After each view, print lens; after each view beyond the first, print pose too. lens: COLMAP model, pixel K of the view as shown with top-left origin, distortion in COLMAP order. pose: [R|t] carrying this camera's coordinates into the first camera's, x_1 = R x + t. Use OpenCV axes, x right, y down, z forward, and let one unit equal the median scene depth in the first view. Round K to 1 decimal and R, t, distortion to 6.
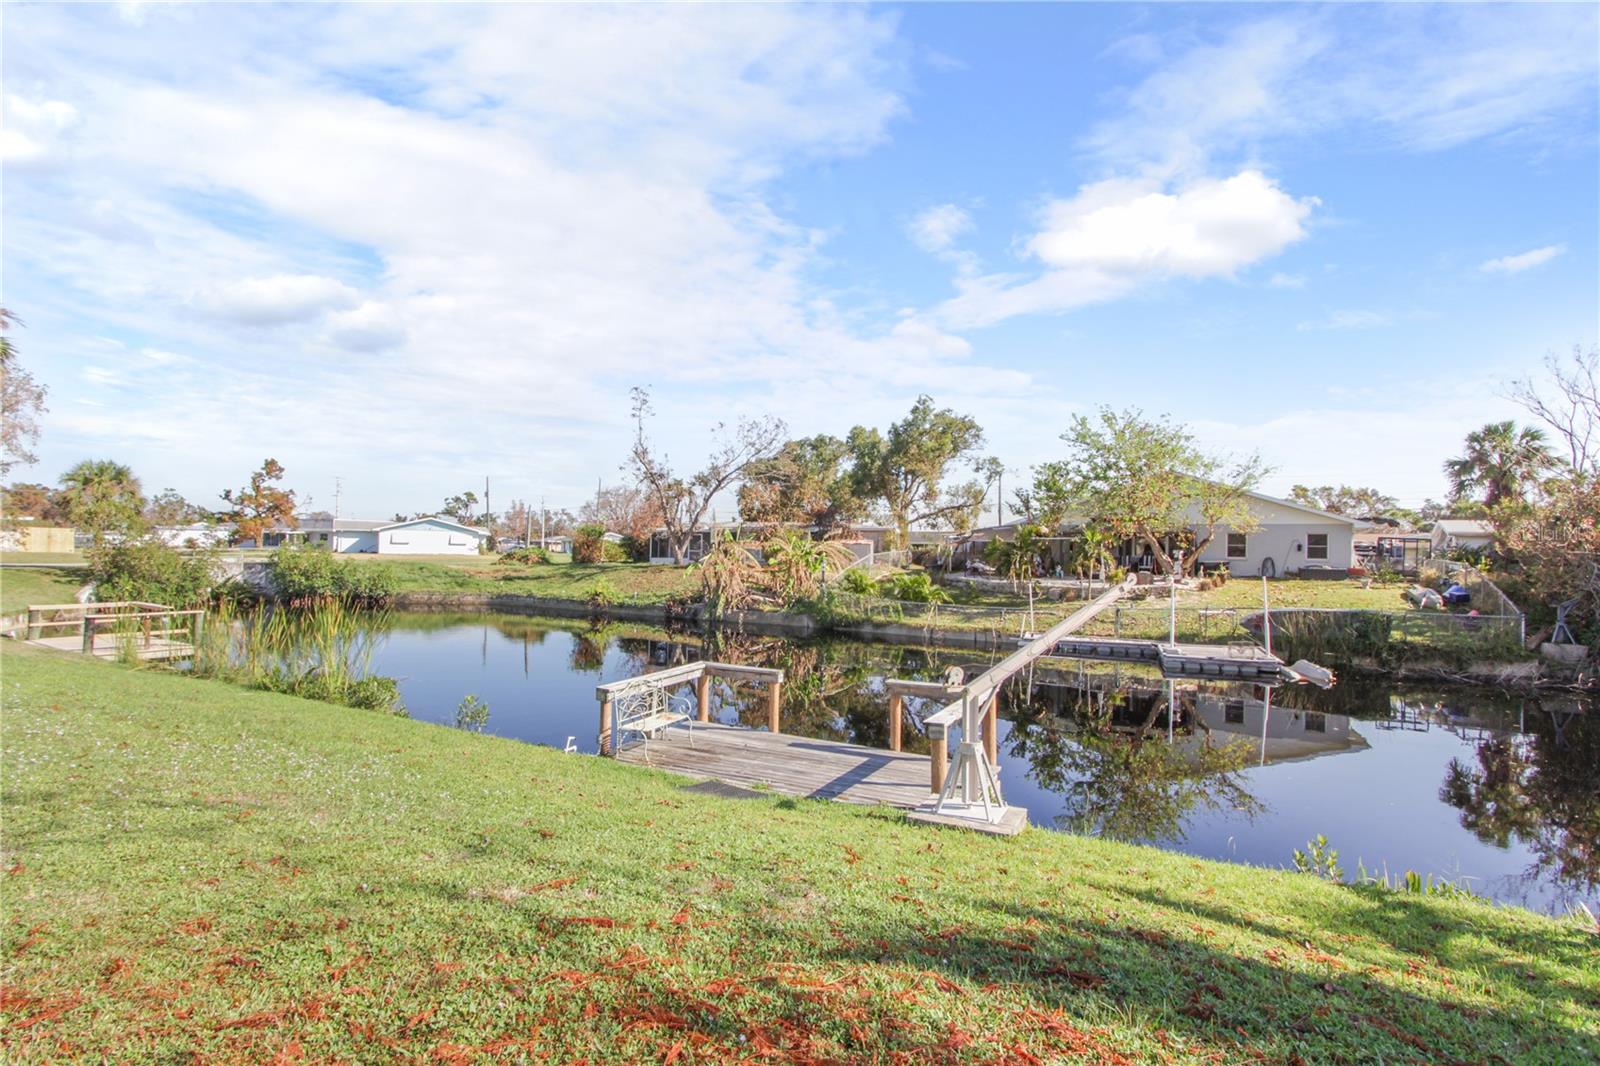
lens RADIAL K [[766.3, 0, 795.9], [0, 766.3, 556.6], [0, 0, 1]] dist [0.000429, 0.000010]
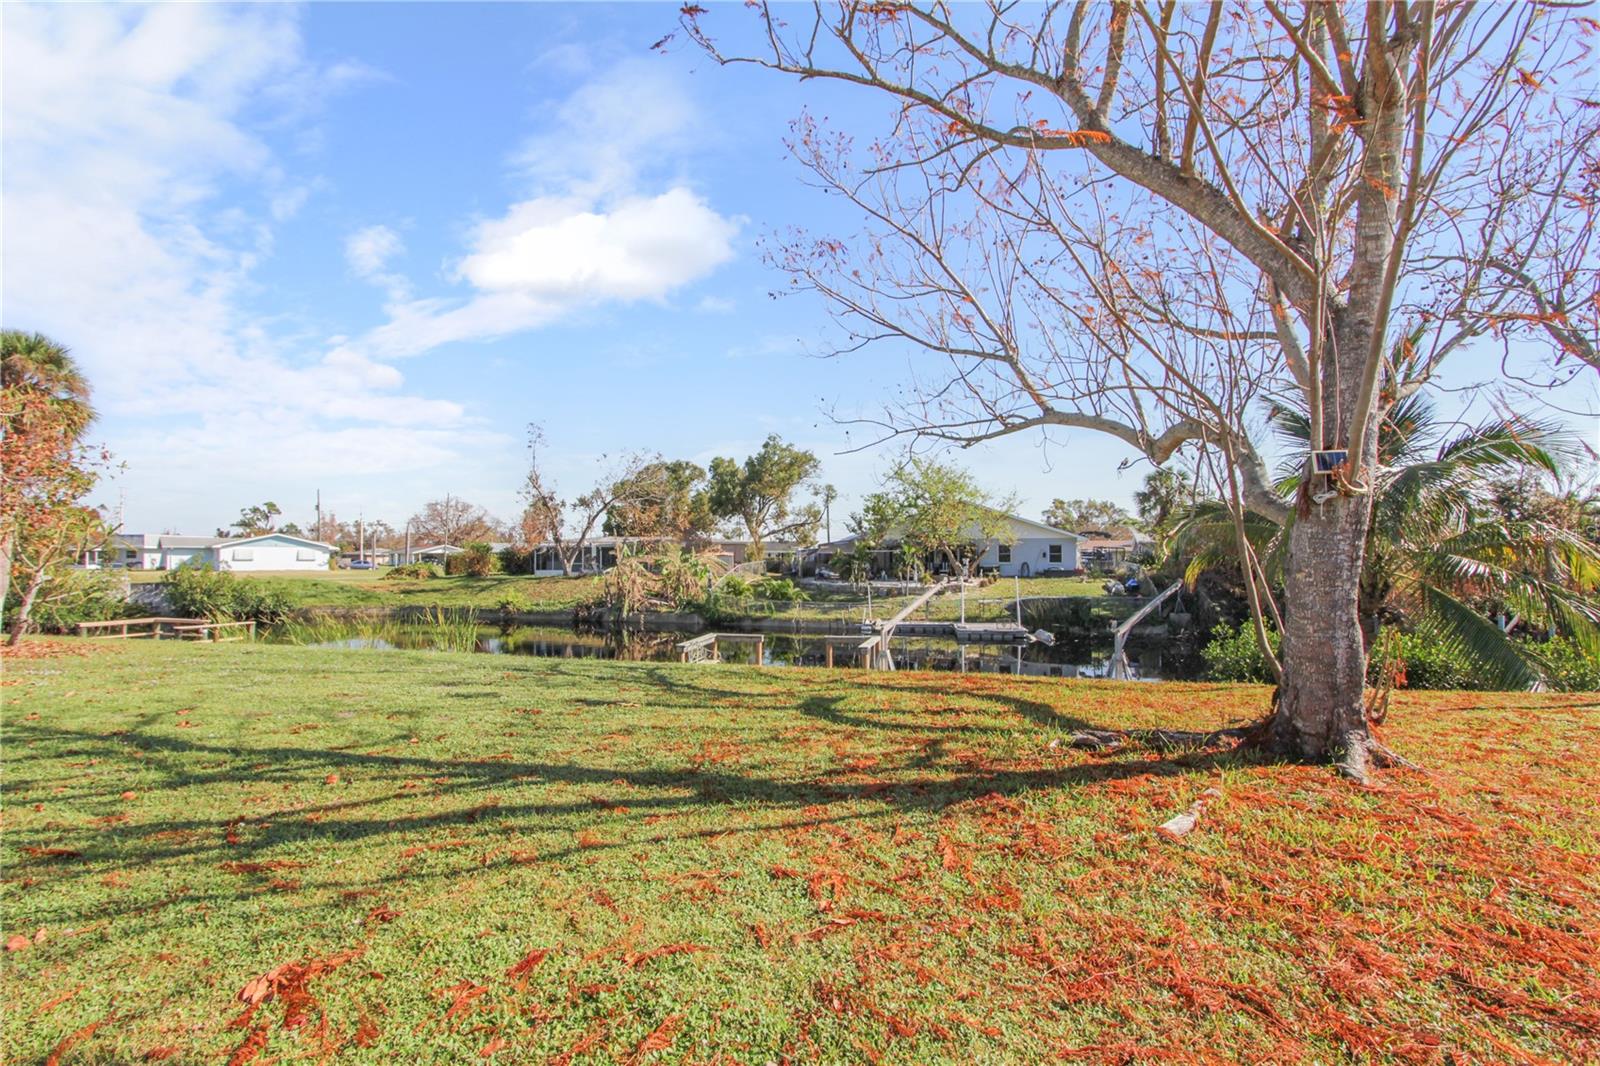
lens RADIAL K [[753.7, 0, 800.5], [0, 753.7, 549.6], [0, 0, 1]] dist [-0.020441, 0.000188]
pose [[0.970195, -0.012723, 0.241990, -0.112083], [0.017028, 0.999732, -0.015708, -0.007067], [-0.241725, 0.019360, 0.970152, -0.231990]]
